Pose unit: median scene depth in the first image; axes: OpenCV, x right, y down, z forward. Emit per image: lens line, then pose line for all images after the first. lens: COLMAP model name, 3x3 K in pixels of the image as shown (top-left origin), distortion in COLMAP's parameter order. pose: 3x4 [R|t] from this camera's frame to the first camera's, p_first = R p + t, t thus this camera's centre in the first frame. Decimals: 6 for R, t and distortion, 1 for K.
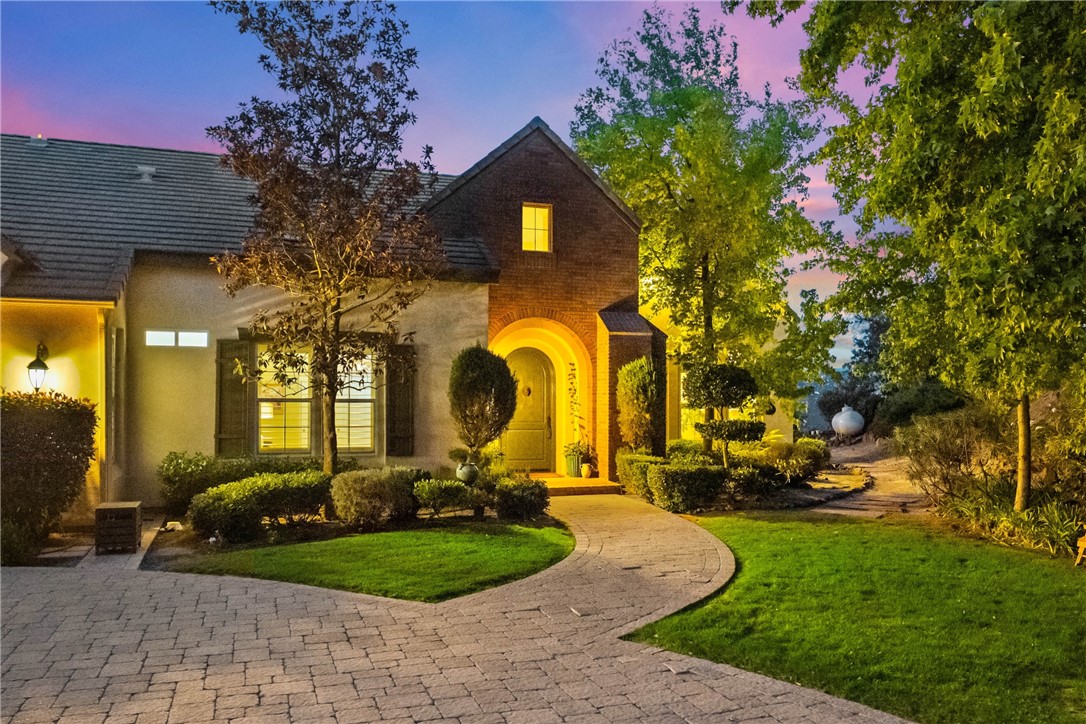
lens RADIAL K [[800.9, 0, 542.7], [0, 800.9, 401.3], [0, 0, 1]] dist [-0.009087, -0.001654]
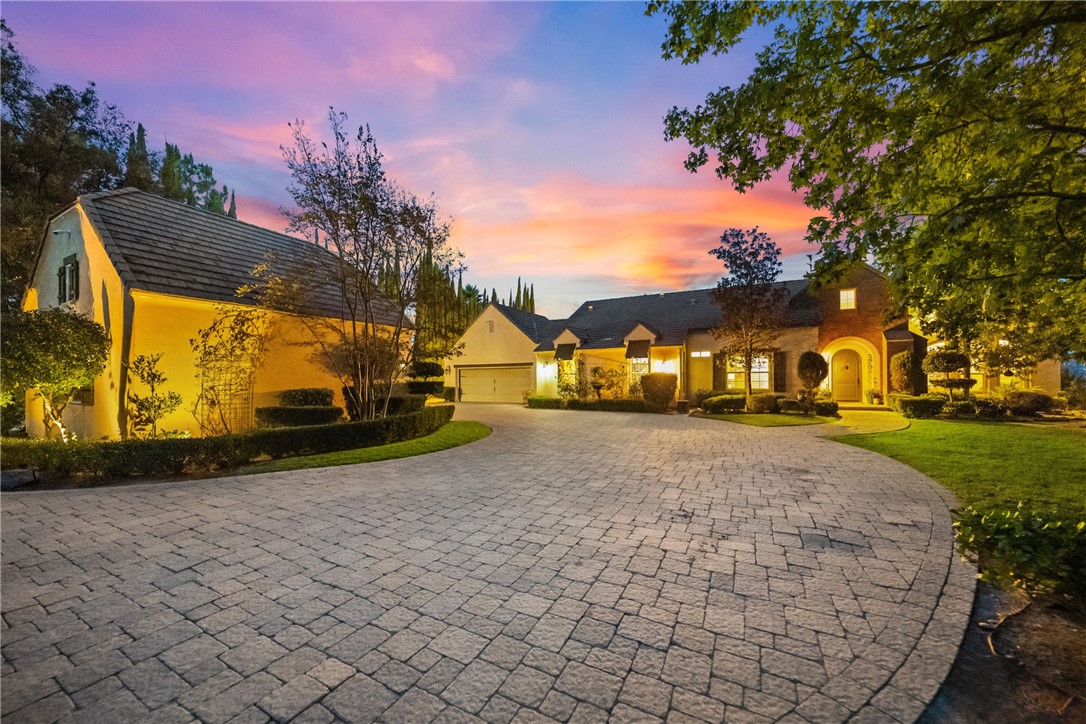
lens RADIAL K [[377.6, 0, 541.5], [0, 377.6, 377.3], [0, 0, 1]] dist [0.000150, -0.000001]
pose [[0.654133, -0.006373, -0.756353, 0.284301], [0.006685, 0.999974, -0.002644, 0.016030], [0.756350, -0.003326, 0.654158, -0.501459]]
